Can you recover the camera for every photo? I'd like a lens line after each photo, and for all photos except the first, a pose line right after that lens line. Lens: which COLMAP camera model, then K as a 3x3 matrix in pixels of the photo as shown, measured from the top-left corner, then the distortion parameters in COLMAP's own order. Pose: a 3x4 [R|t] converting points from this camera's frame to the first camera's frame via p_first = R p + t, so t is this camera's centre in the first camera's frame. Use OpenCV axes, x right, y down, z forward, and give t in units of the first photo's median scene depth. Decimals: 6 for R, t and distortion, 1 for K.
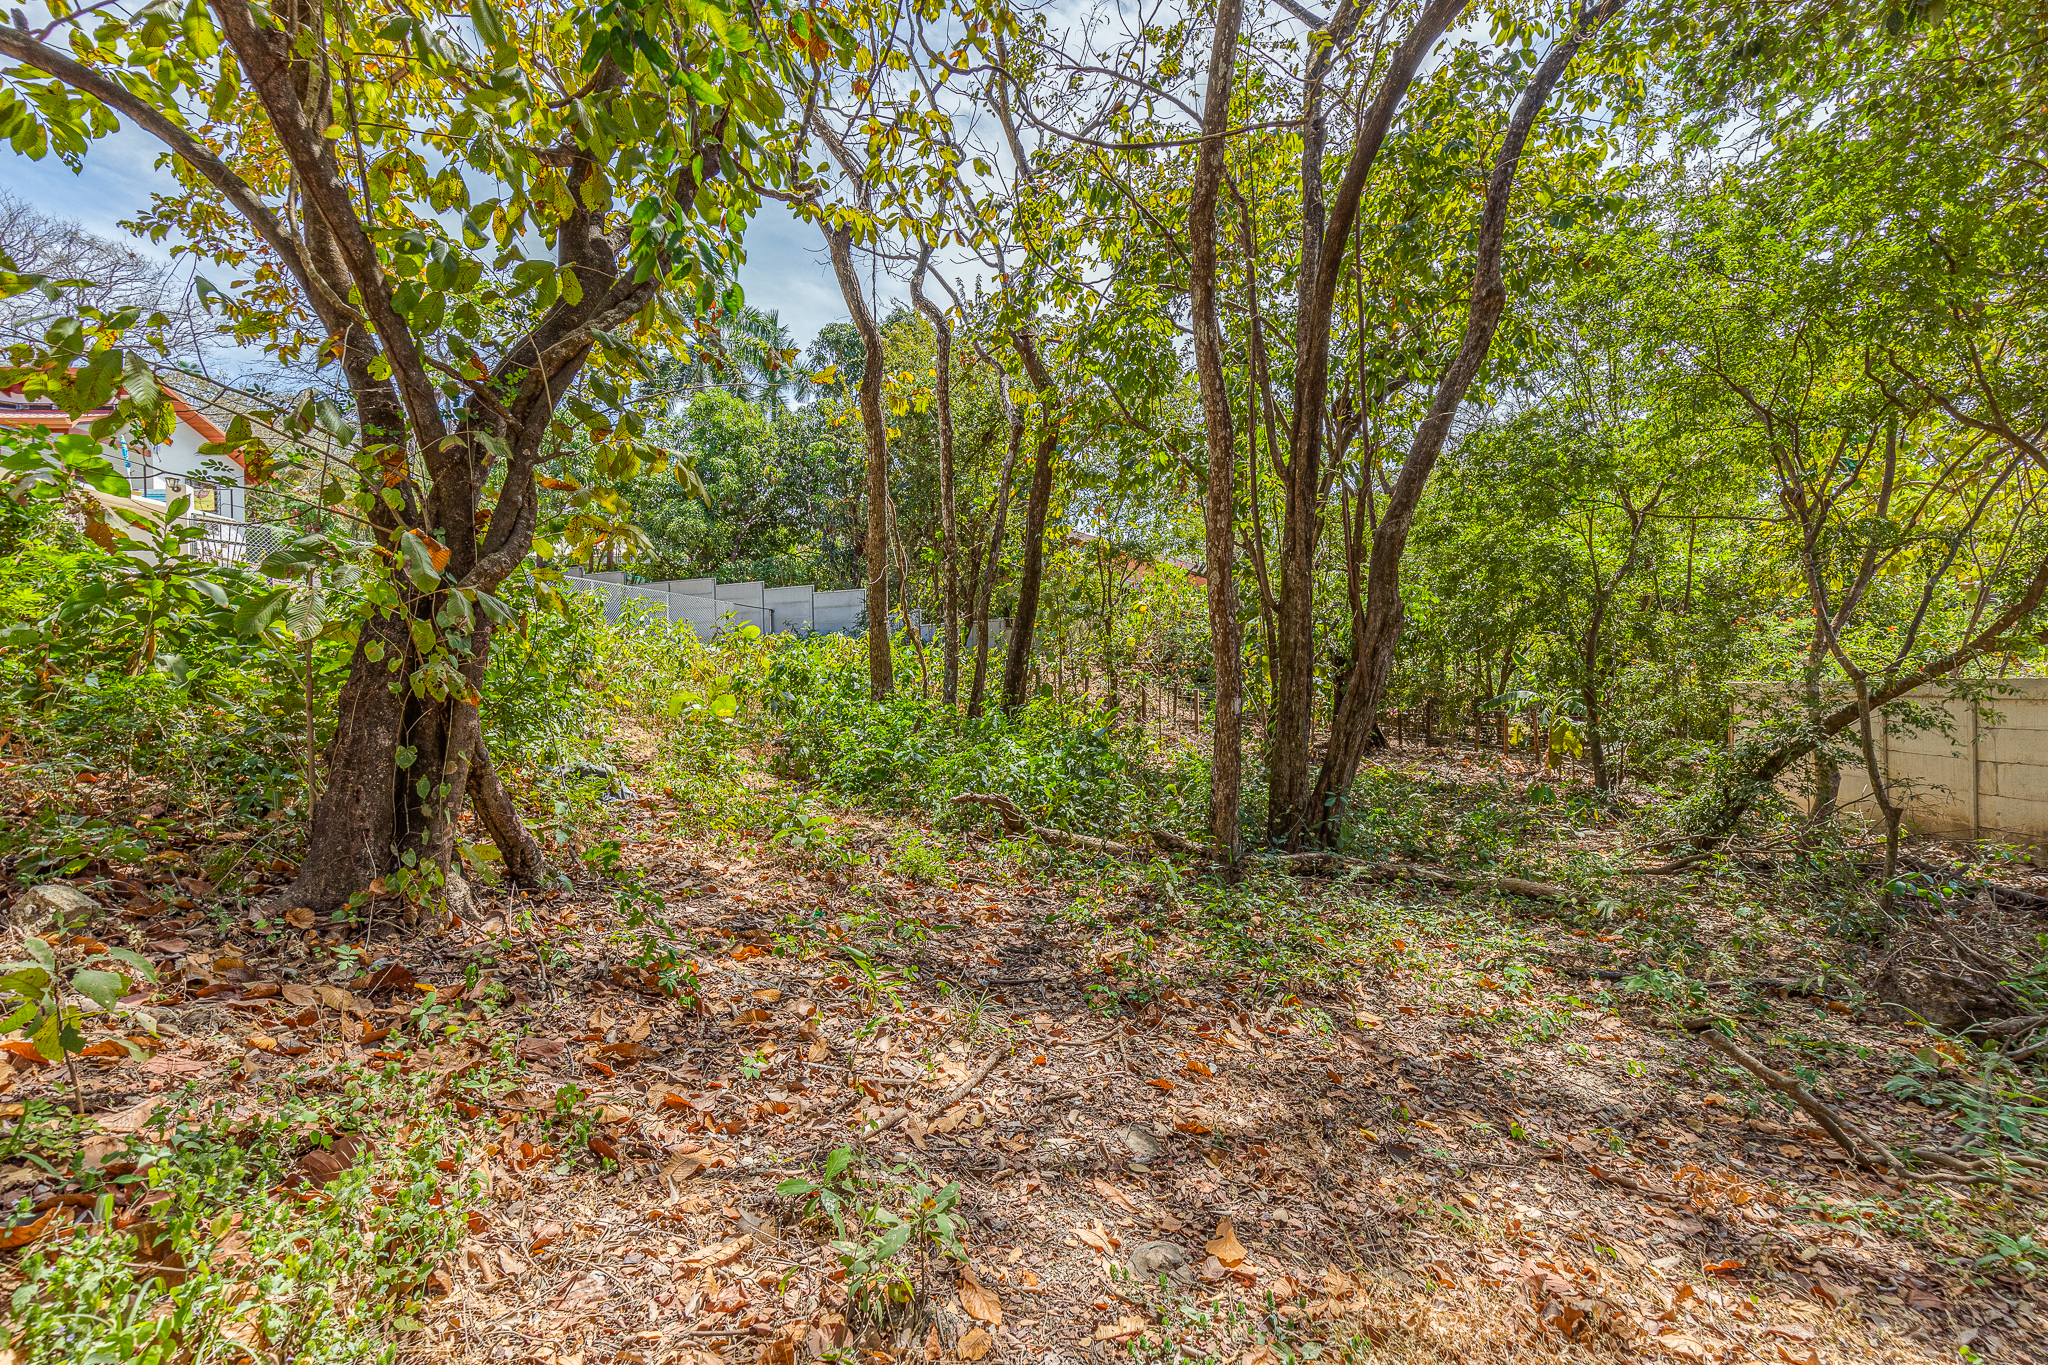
lens RADIAL K [[989.8, 0, 1024.0], [0, 989.8, 682.5], [0, 0, 1]] dist [-0.019305, -0.000045]
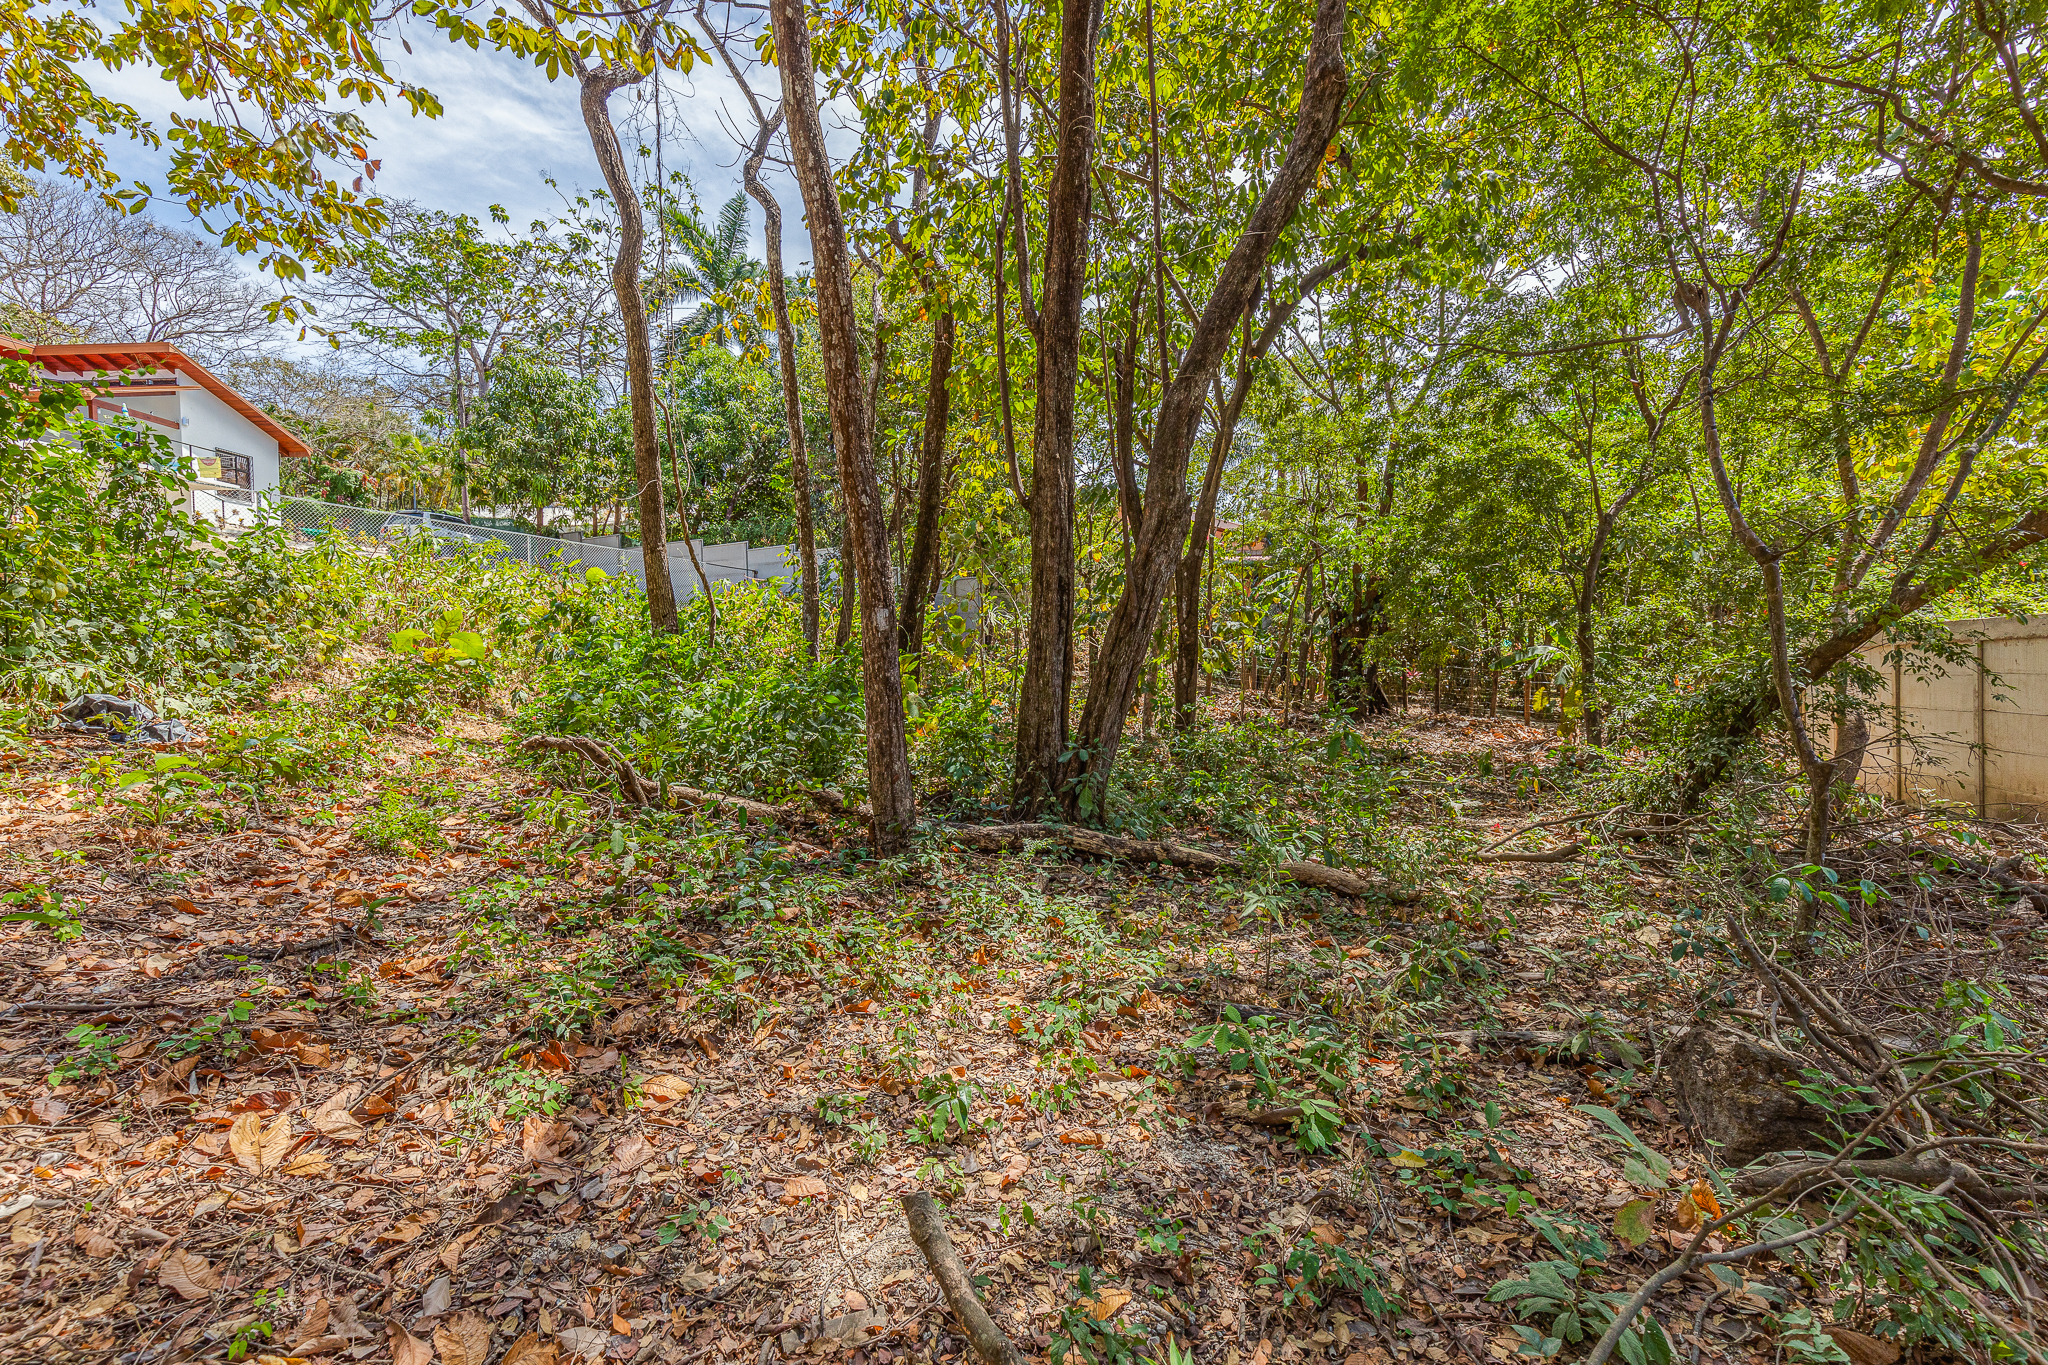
lens RADIAL K [[989.8, 0, 1024.0], [0, 989.8, 682.5], [0, 0, 1]] dist [-0.019305, -0.000045]
pose [[0.996041, -0.001647, -0.088884, 0.319750], [0.003756, 0.999715, 0.023571, 0.045726], [0.088820, -0.023811, 0.995763, 0.231776]]
